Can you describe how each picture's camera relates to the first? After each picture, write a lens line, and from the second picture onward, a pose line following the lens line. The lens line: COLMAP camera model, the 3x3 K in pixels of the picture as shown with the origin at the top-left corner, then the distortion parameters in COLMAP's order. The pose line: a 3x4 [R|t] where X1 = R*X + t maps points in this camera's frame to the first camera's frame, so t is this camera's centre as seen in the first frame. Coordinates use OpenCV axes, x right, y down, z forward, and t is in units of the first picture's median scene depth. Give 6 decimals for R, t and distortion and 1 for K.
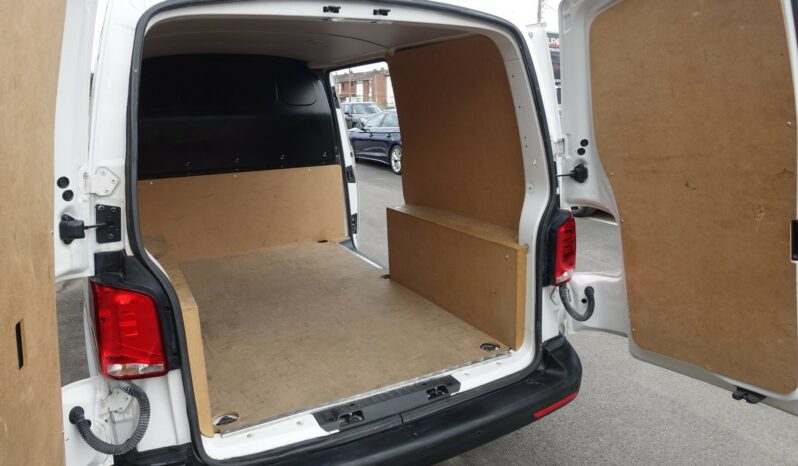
lens RADIAL K [[549.1, 0, 399.0], [0, 549.1, 233.0], [0, 0, 1]] dist [-0.003437, 0.001985]
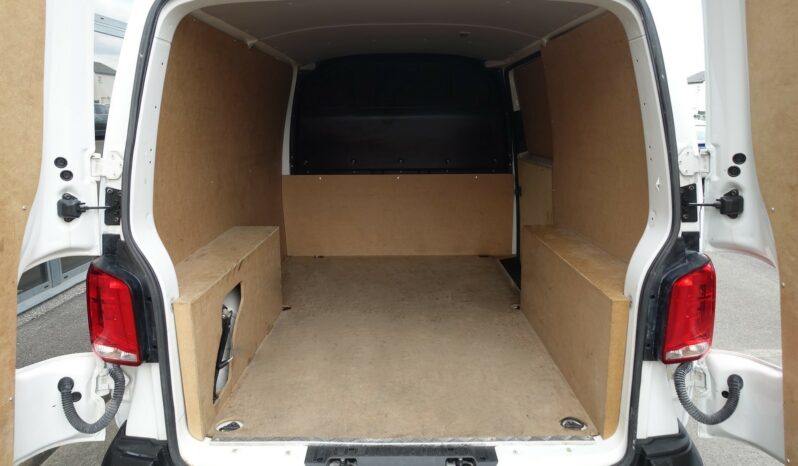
lens RADIAL K [[549.1, 0, 399.0], [0, 549.1, 233.0], [0, 0, 1]] dist [-0.003437, 0.001985]
pose [[0.884753, 0.116200, -0.451343, 0.279801], [-0.123721, 0.992233, 0.012928, -0.032770], [0.449339, 0.044403, 0.892257, 0.228076]]
